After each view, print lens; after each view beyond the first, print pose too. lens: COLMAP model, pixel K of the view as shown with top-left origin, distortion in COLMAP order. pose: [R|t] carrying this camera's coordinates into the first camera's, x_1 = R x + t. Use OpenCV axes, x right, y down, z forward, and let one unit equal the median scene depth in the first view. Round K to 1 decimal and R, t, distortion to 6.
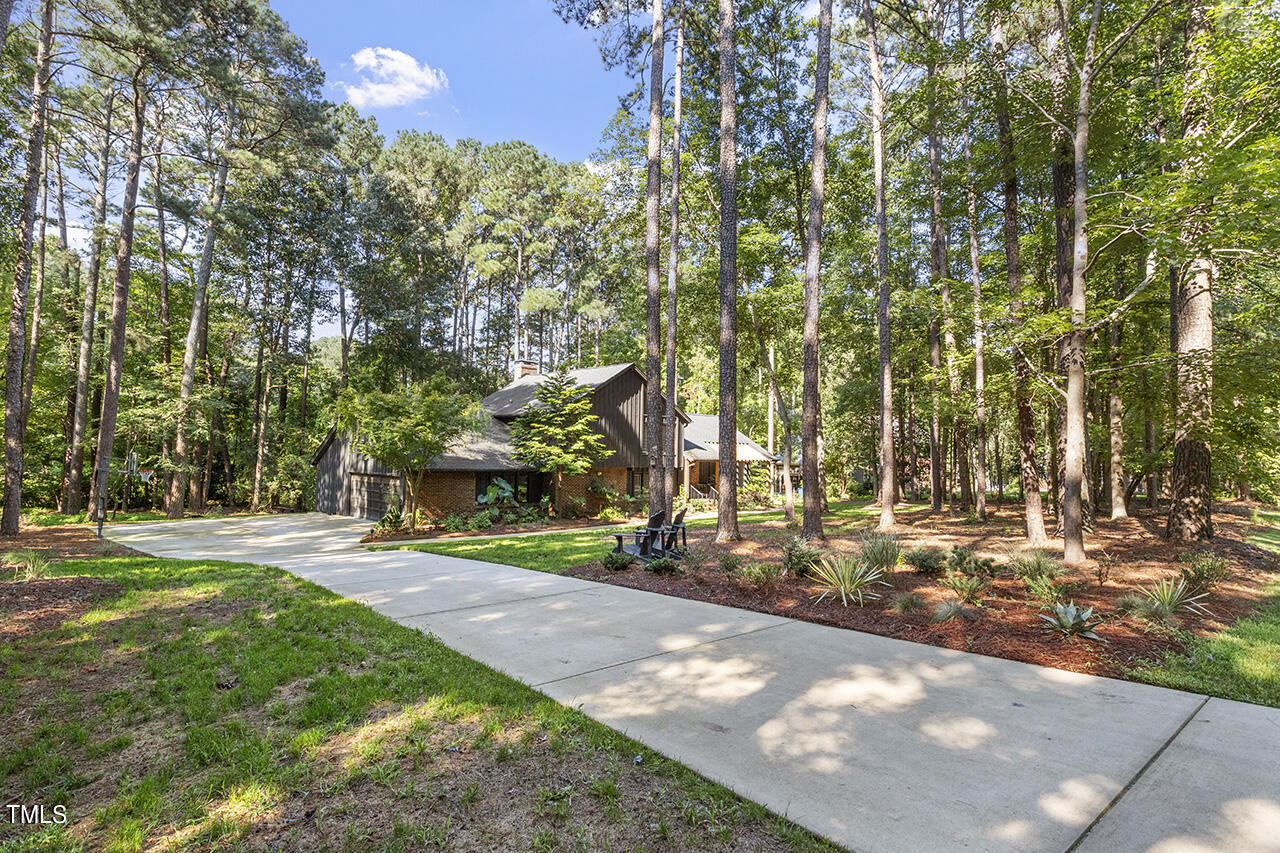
lens RADIAL K [[645.2, 0, 640.0], [0, 645.2, 426.5], [0, 0, 1]] dist [0.000607, 0.000369]
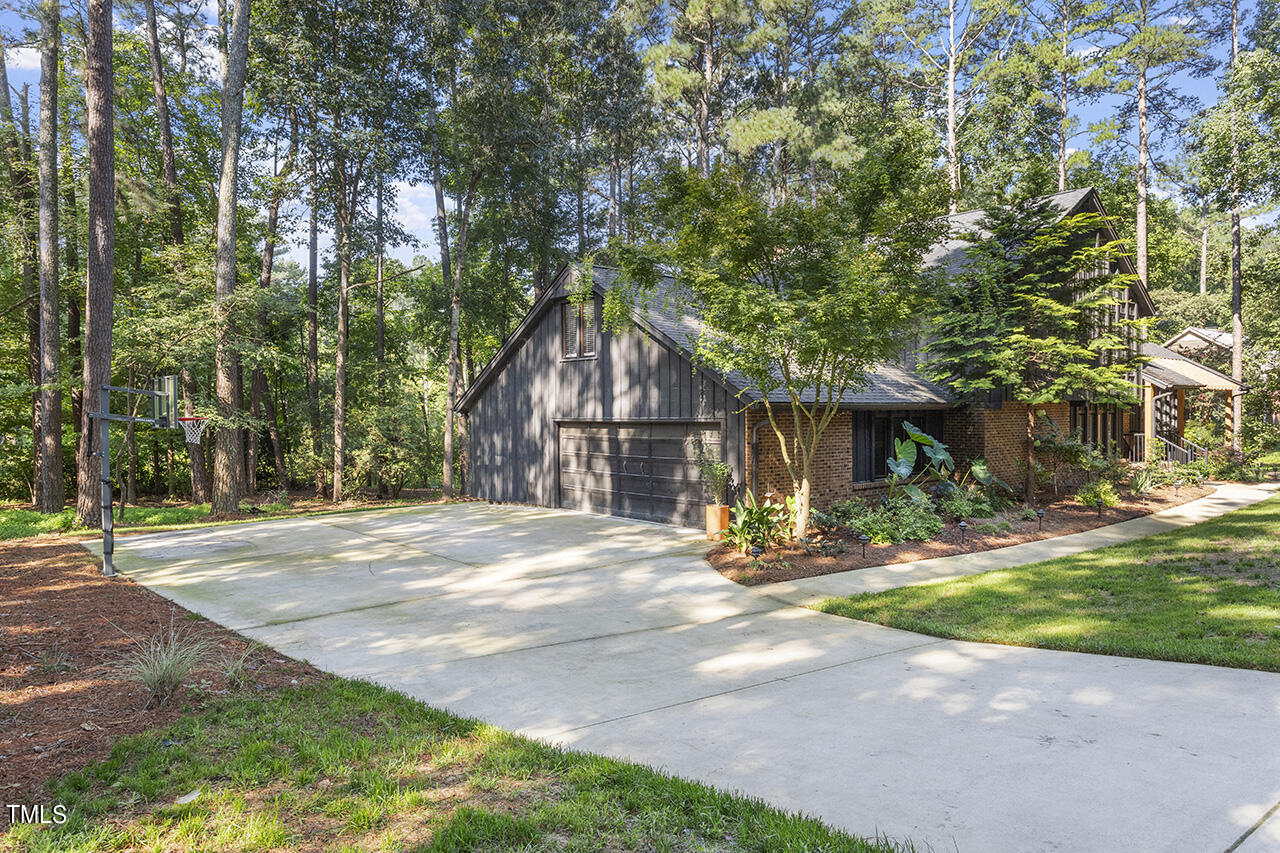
lens RADIAL K [[797.4, 0, 643.1], [0, 797.4, 438.4], [0, 0, 1]] dist [0.002121, 0.001417]
pose [[0.996094, -0.026419, -0.084260, -0.332878], [0.032621, 0.996791, 0.073094, 0.040363], [0.082058, -0.075557, 0.993759, 0.387924]]
